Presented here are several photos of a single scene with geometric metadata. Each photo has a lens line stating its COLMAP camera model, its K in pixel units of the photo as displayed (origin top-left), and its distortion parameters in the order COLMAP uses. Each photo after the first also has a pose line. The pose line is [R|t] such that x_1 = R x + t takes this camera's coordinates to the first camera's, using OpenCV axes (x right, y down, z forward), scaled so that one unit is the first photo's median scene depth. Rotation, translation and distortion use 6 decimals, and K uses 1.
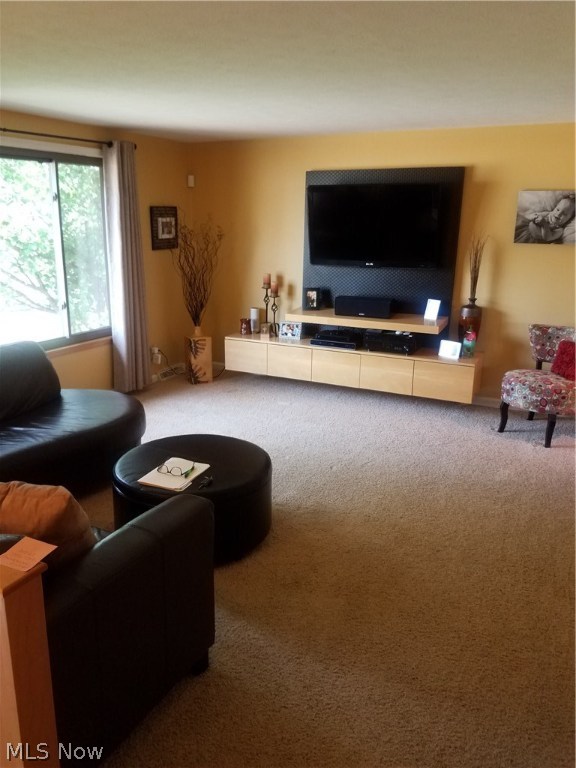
lens RADIAL K [[594.3, 0, 282.0], [0, 594.3, 384.2], [0, 0, 1]] dist [0.080385, -0.248622]
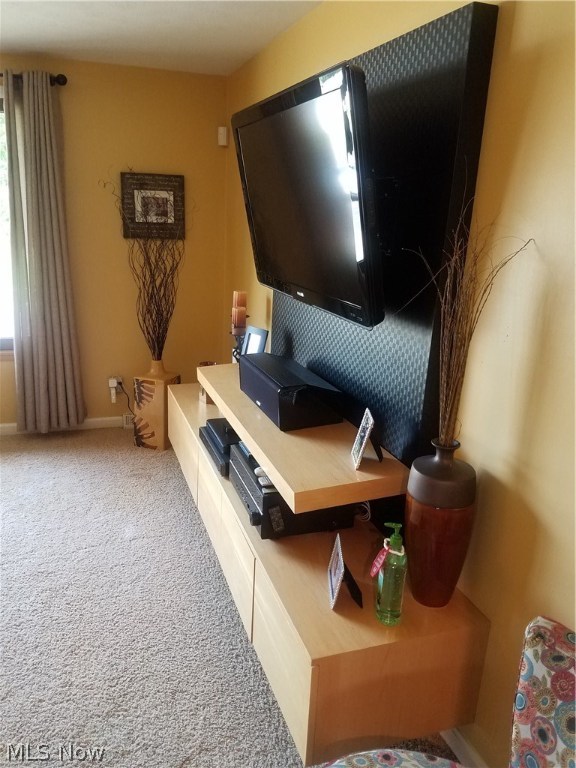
lens RADIAL K [[594.3, 0, 282.0], [0, 594.3, 384.2], [0, 0, 1]] dist [0.080385, -0.248622]
pose [[0.731024, 0.216527, -0.647085, 0.381531], [-0.224848, 0.971792, 0.071165, -0.149478], [0.644241, 0.093472, 0.759089, 0.607320]]
